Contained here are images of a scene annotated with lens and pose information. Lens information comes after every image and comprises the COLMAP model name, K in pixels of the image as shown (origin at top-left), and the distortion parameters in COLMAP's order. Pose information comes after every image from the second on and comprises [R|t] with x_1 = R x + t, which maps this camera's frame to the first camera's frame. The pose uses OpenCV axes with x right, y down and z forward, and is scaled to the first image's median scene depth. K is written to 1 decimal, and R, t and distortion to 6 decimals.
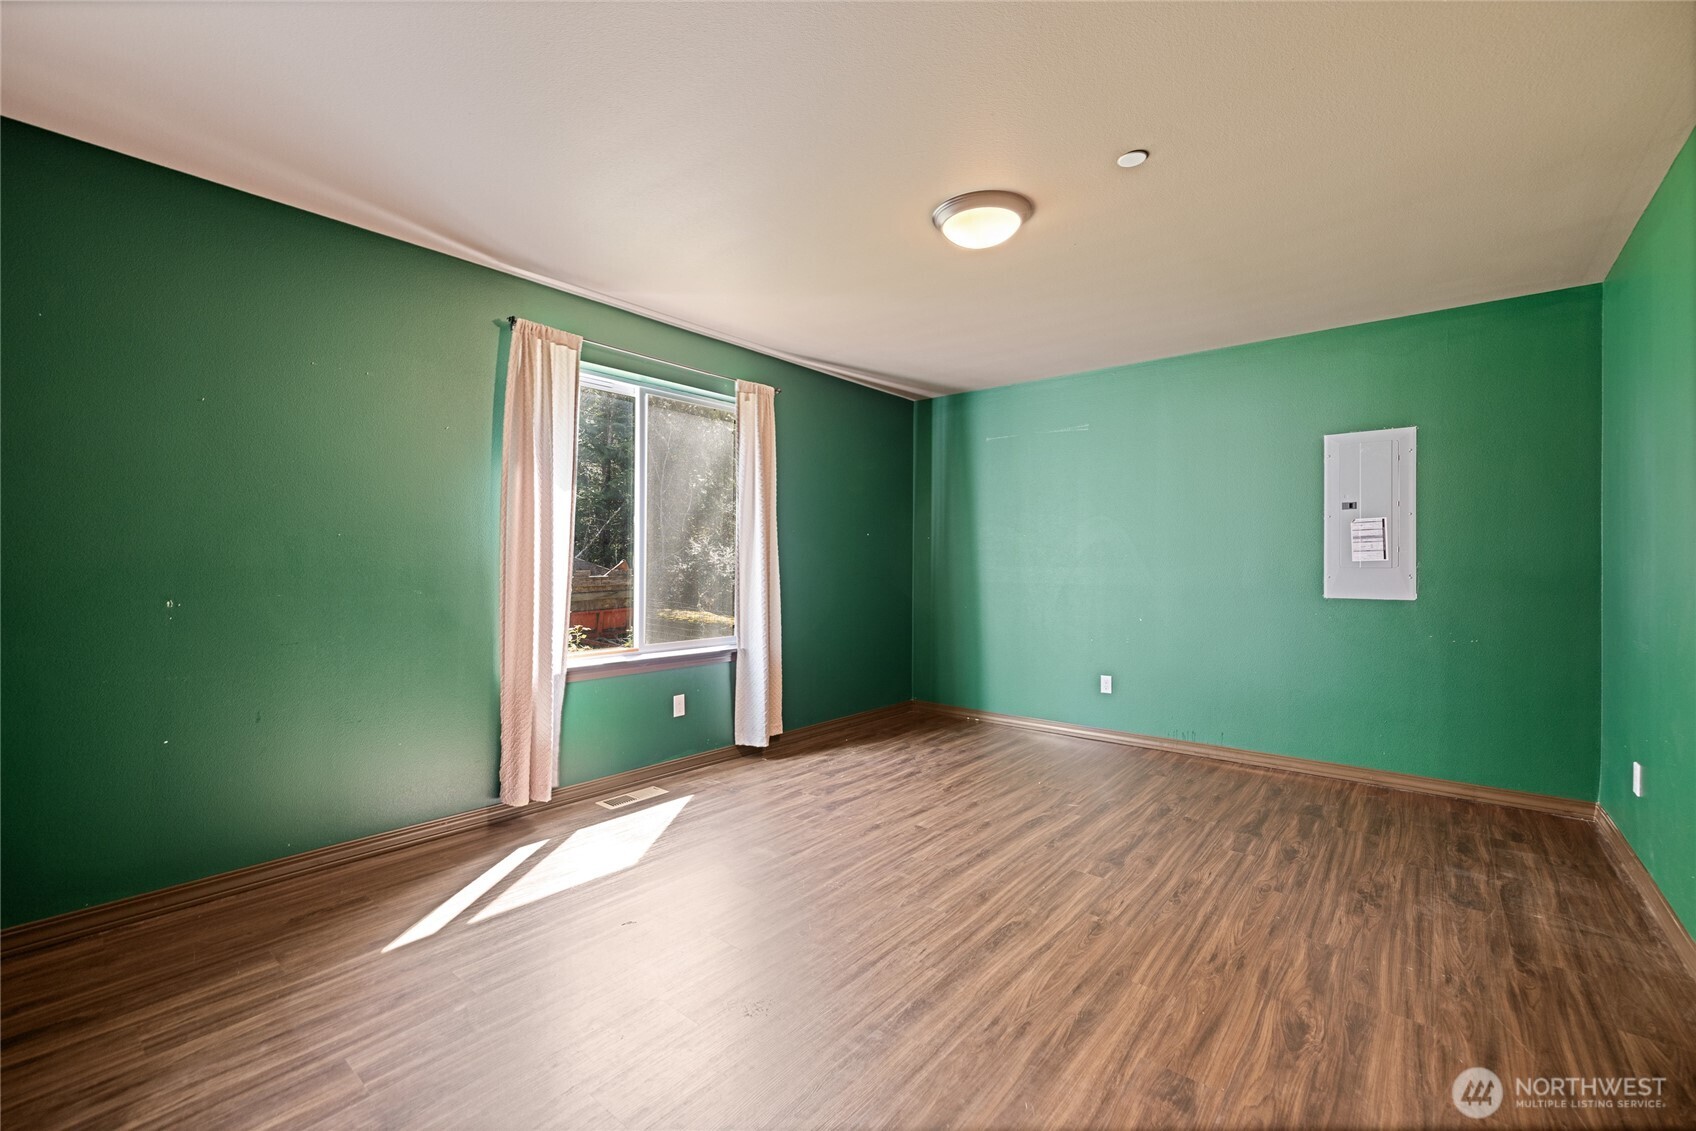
lens RADIAL K [[710.4, 0, 830.0], [0, 710.4, 557.9], [0, 0, 1]] dist [-0.000248, 0.000169]
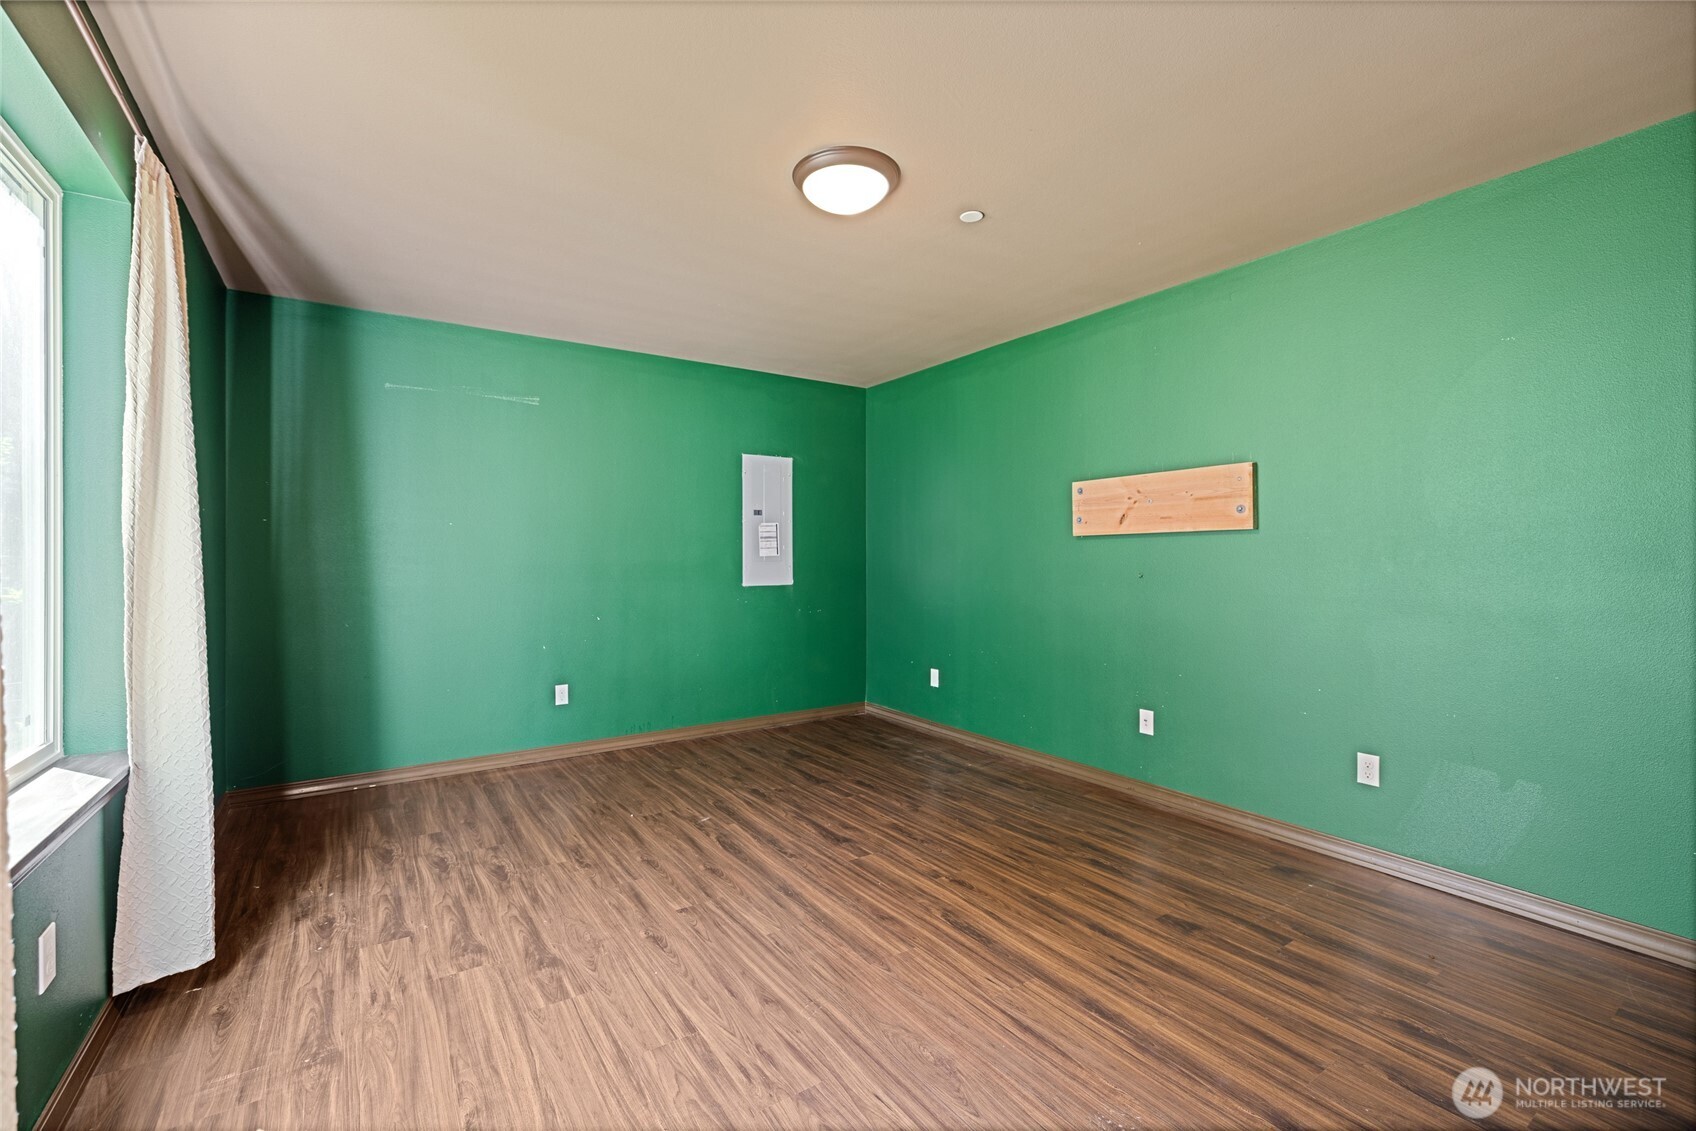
lens RADIAL K [[710.4, 0, 830.0], [0, 710.4, 557.9], [0, 0, 1]] dist [-0.000248, 0.000169]
pose [[0.280183, -0.001373, 0.959946, -0.524106], [-0.005620, 0.999979, 0.003071, 0.004560], [-0.959930, -0.006255, 0.280169, 0.615716]]
